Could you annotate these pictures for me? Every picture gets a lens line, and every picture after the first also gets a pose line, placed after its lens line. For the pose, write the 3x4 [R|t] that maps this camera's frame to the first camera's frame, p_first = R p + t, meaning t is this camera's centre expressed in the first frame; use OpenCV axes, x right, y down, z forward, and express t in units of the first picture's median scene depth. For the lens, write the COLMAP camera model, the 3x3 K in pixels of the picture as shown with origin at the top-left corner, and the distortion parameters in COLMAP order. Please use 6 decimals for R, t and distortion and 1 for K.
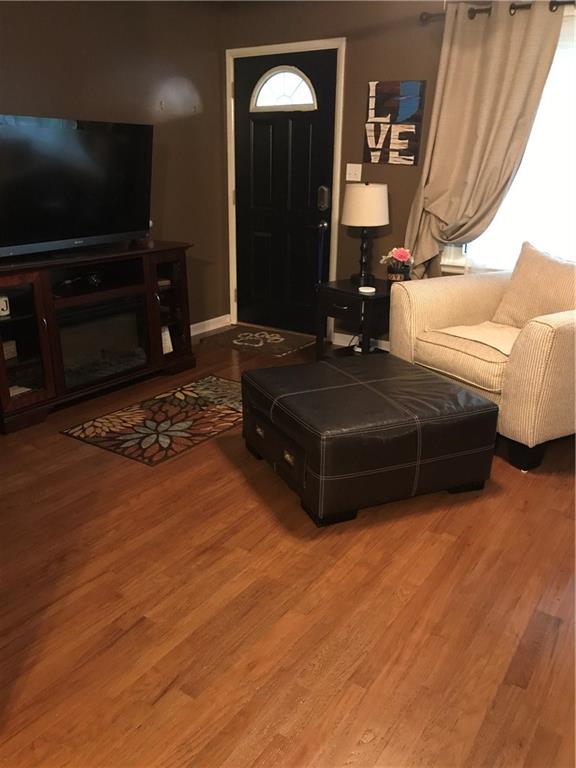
lens RADIAL K [[625.6, 0, 297.6], [0, 625.6, 386.4], [0, 0, 1]] dist [0.010404, 0.003750]
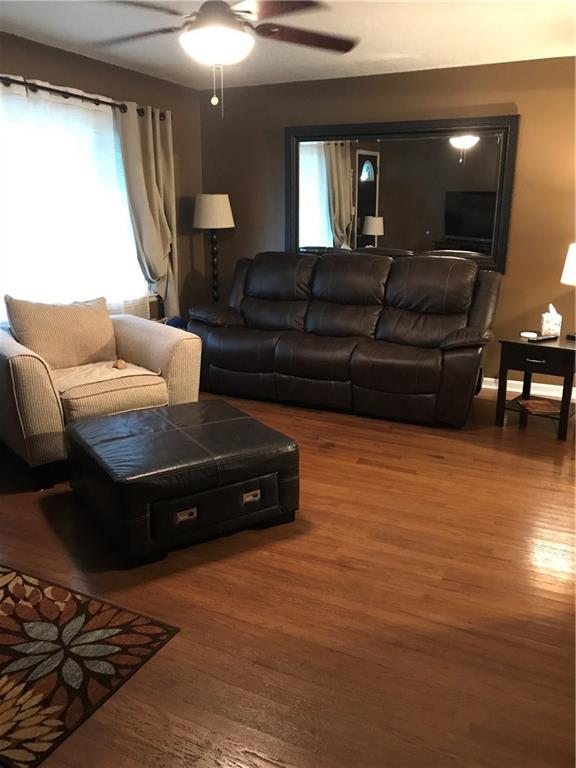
lens RADIAL K [[639.0, 0, 288.0], [0, 639.0, 384.0], [0, 0, 1]] dist [0.030188, -0.005941]
pose [[-0.132379, -0.263955, 0.955407, -0.656822], [0.322692, 0.899903, 0.293332, -0.231773], [-0.937201, 0.347134, -0.033952, 0.583996]]
